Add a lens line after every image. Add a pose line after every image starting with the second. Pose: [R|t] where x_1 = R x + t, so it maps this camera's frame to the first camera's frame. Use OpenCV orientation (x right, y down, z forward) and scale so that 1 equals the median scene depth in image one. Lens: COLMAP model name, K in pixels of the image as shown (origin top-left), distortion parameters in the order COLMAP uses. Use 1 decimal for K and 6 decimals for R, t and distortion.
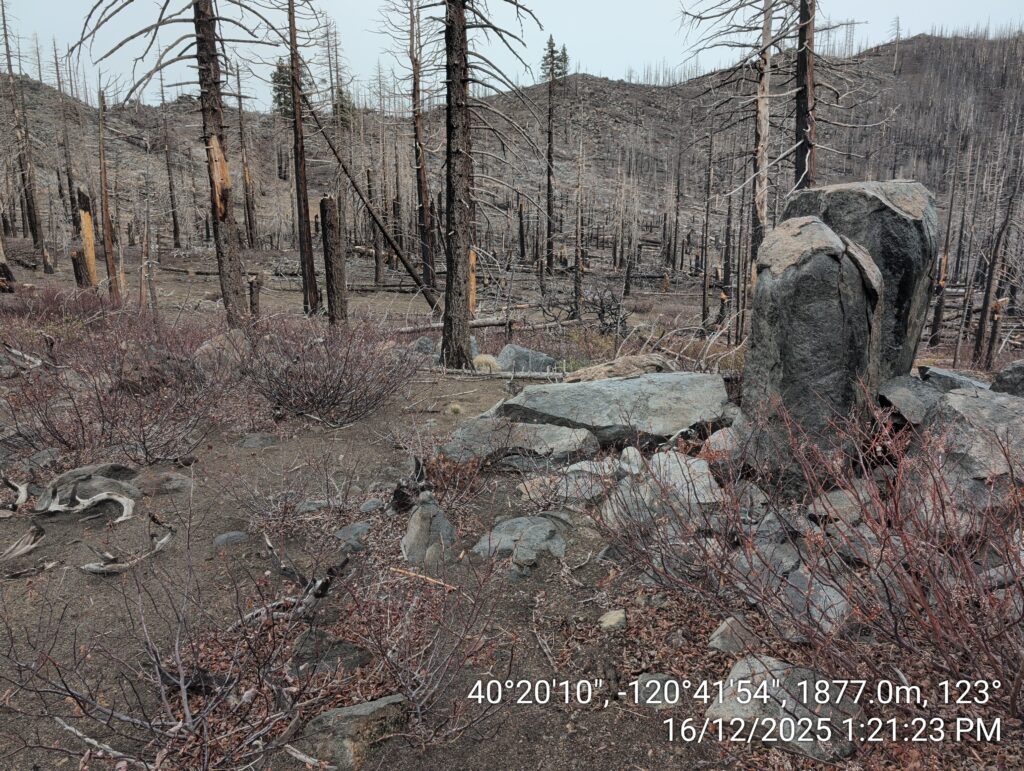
lens RADIAL K [[714.0, 0, 525.1], [0, 714.0, 390.1], [0, 0, 1]] dist [0.014315, -0.014733]
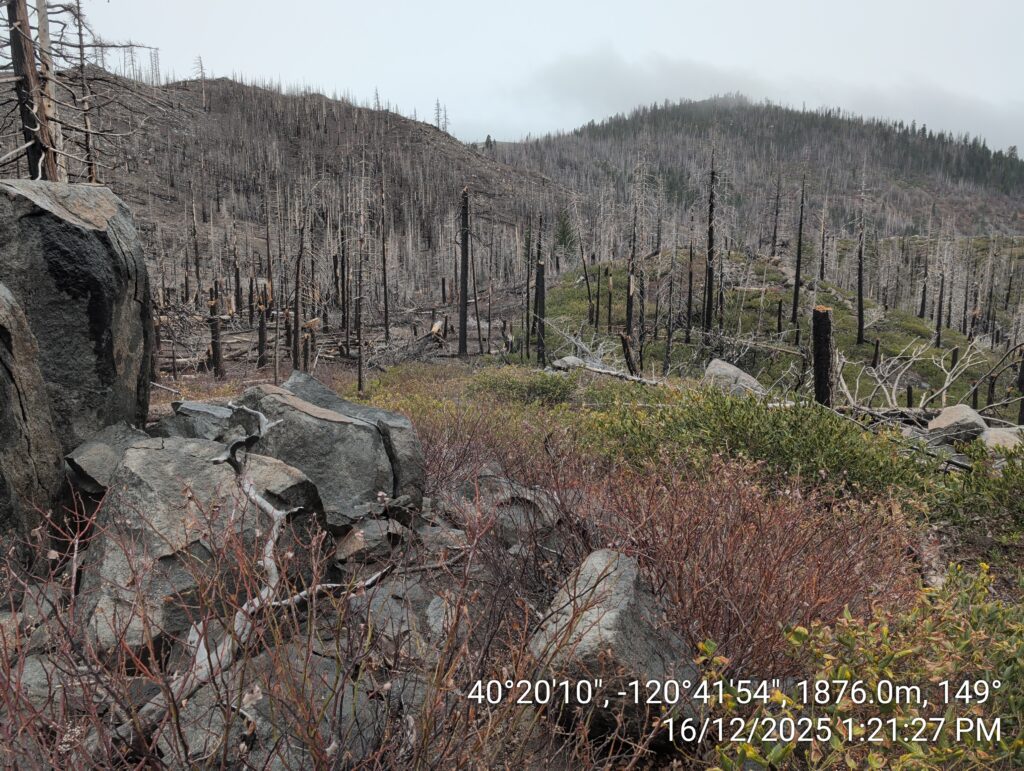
lens RADIAL K [[714.0, 0, 510.8], [0, 714.0, 384.9], [0, 0, 1]] dist [0.014315, -0.014733]
pose [[0.670361, -0.112419, 0.733470, 0.205890], [0.144586, 0.989300, 0.019484, -0.013086], [-0.727812, 0.092988, 0.679443, 0.111953]]
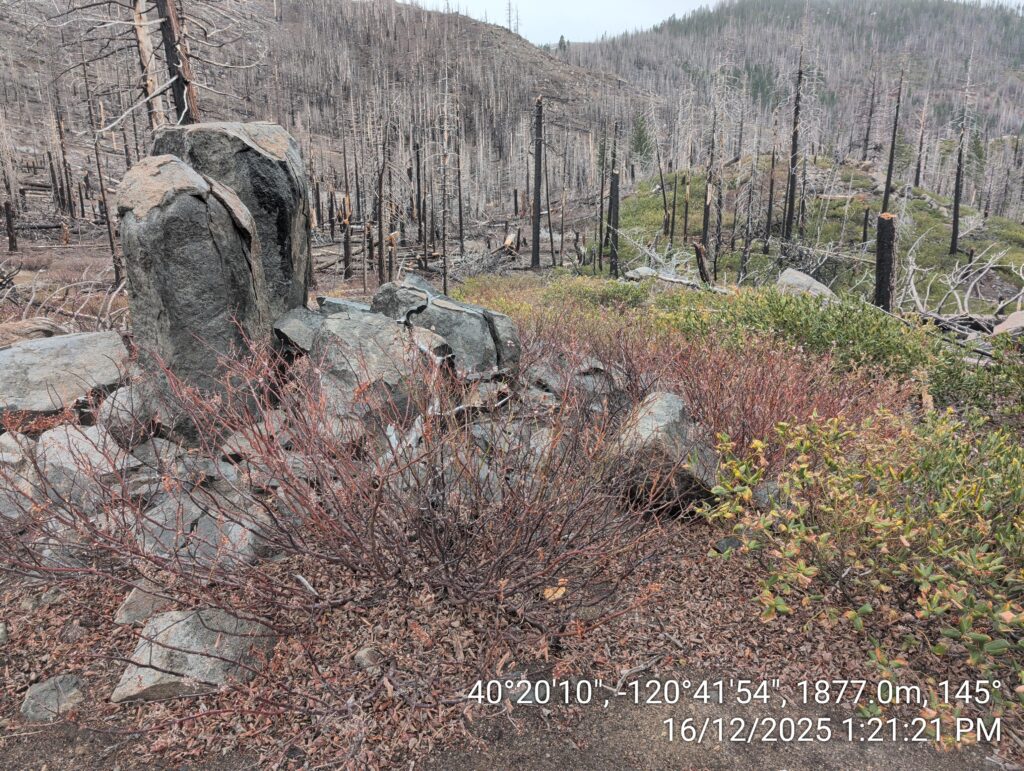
lens RADIAL K [[714.0, 0, 505.8], [0, 714.0, 376.3], [0, 0, 1]] dist [0.014315, -0.014733]
pose [[0.744157, -0.181677, 0.642825, 0.044616], [0.144451, 0.983302, 0.110682, 0.006102], [-0.652200, 0.010492, 0.757975, -0.016118]]
